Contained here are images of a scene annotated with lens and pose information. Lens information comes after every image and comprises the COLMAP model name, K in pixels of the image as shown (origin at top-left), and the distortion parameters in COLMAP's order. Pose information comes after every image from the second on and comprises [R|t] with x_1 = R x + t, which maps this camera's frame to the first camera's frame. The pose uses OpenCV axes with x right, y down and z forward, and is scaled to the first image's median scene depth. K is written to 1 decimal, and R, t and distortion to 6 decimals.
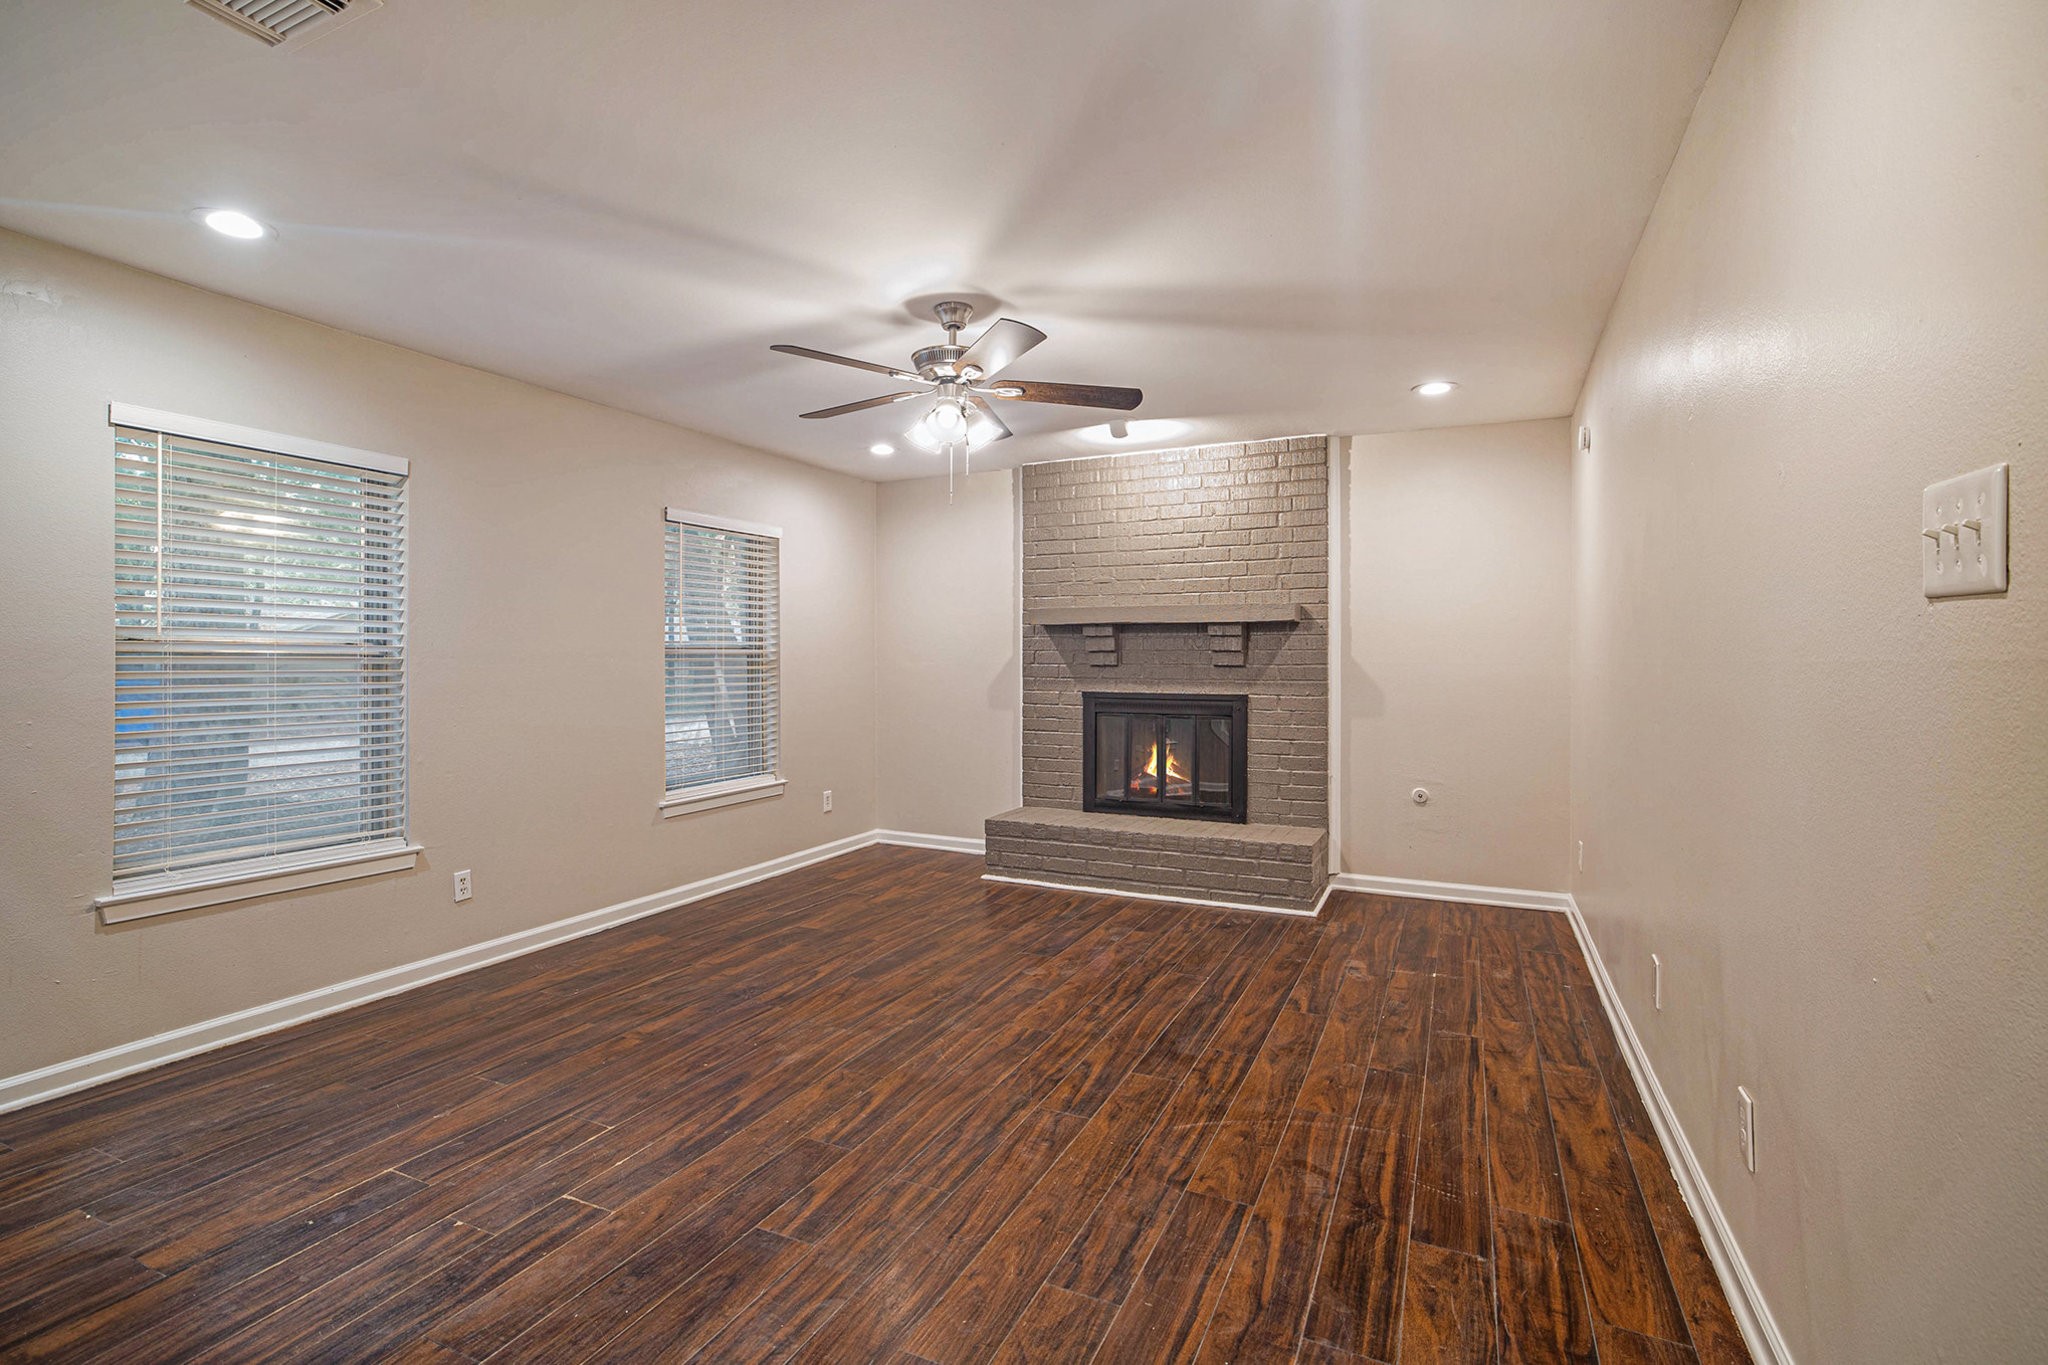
lens RADIAL K [[928.1, 0, 1009.5], [0, 928.1, 677.8], [0, 0, 1]] dist [-0.009964, -0.001691]
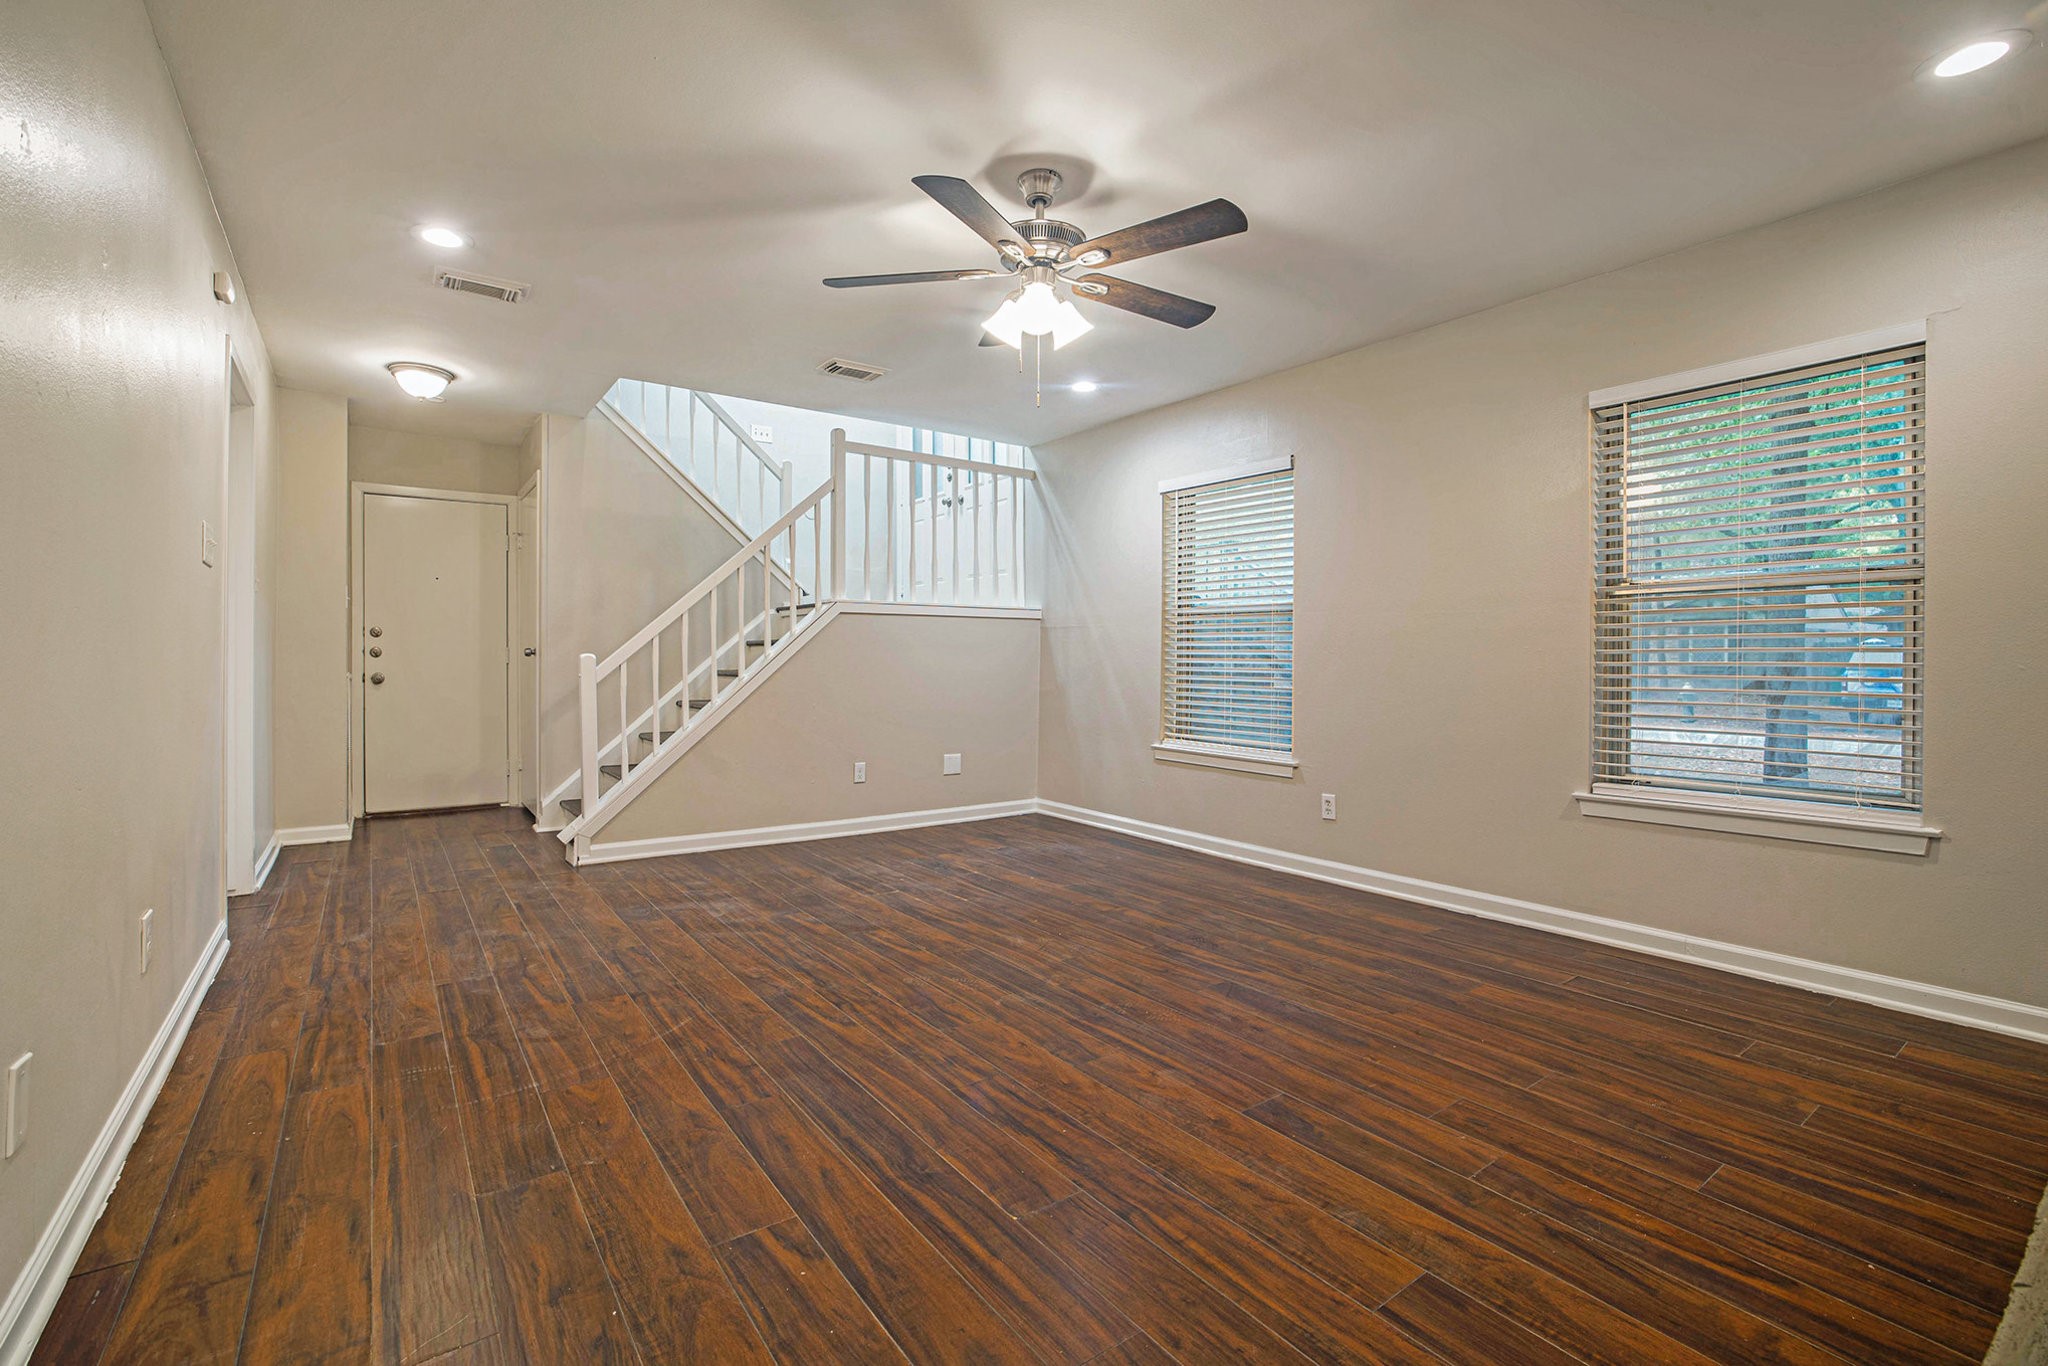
lens RADIAL K [[940.0, 0, 1068.7], [0, 940.0, 677.8], [0, 0, 1]] dist [-0.001304, 0.006059]
pose [[-0.457437, 0.012509, -0.889154, 0.789868], [-0.007895, 0.999805, 0.018127, 0.047012], [0.889207, 0.015311, -0.457249, 1.563952]]
